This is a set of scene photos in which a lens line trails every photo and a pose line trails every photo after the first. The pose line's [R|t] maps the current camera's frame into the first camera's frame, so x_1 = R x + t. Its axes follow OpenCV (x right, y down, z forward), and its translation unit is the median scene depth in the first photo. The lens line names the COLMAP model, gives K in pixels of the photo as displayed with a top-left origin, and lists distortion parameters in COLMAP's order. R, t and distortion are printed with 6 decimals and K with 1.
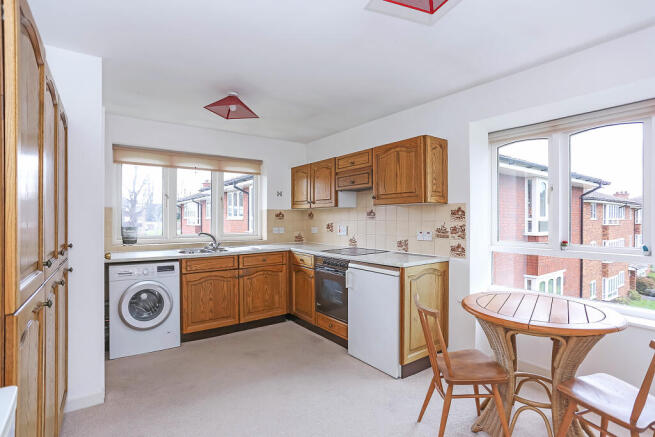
lens RADIAL K [[324.8, 0, 337.1], [0, 324.8, 218.1], [0, 0, 1]] dist [-0.038106, 0.037989]
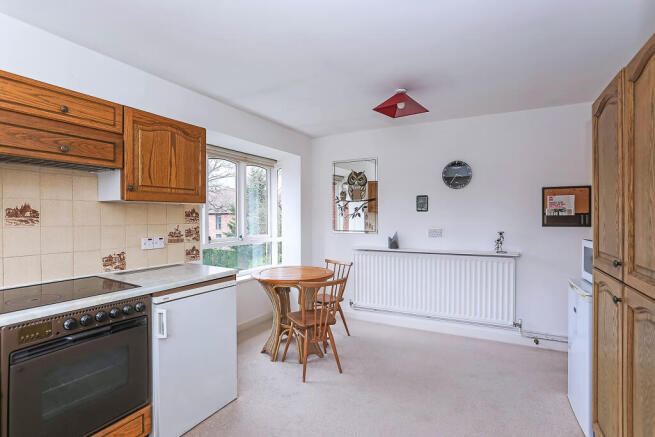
lens RADIAL K [[324.8, 0, 337.1], [0, 324.8, 218.1], [0, 0, 1]] dist [-0.038106, 0.037989]
pose [[-0.447919, -0.003589, 0.894067, -0.598393], [-0.000048, 0.999992, 0.003989, -0.008561], [-0.894074, 0.001744, -0.447916, 0.903689]]
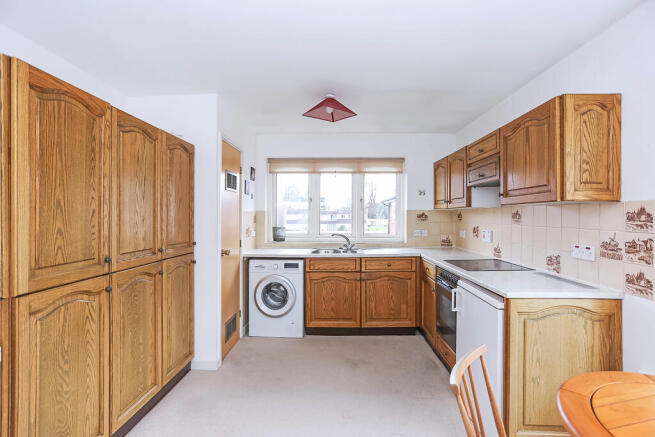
lens RADIAL K [[324.8, 0, 337.1], [0, 324.8, 218.1], [0, 0, 1]] dist [-0.038106, 0.037989]
pose [[0.793843, 0.006453, -0.608088, 0.256888], [-0.000338, 0.999948, 0.010169, -0.017992], [0.608122, -0.007867, 0.793804, 0.191986]]
